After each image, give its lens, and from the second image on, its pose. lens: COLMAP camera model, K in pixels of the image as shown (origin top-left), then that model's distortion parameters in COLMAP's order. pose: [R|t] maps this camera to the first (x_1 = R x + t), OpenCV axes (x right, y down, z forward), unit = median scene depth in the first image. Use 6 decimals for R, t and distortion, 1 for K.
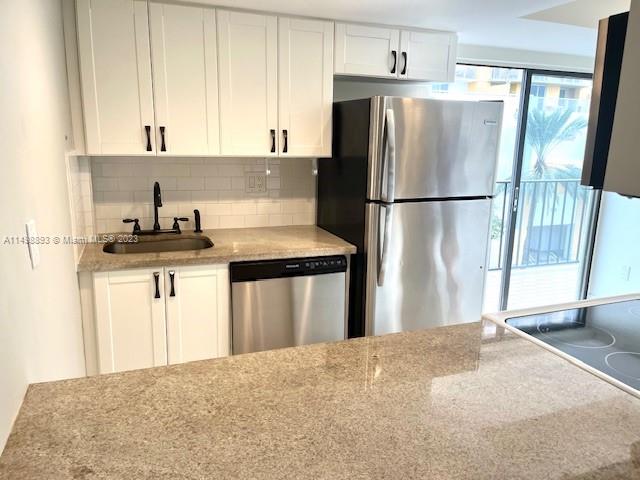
lens RADIAL K [[494.9, 0, 325.1], [0, 494.9, 239.9], [0, 0, 1]] dist [0.024621, -0.001271]
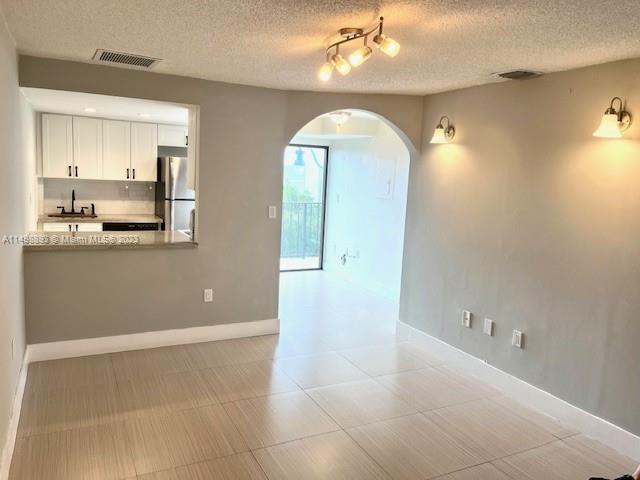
lens RADIAL K [[494.9, 0, 320.6], [0, 494.9, 234.5], [0, 0, 1]] dist [0.024621, -0.001271]
pose [[0.993577, 0.013868, 0.112305, 0.532495], [-0.004959, 0.996844, -0.079229, 0.261855], [-0.113049, 0.078164, 0.990510, -1.372930]]
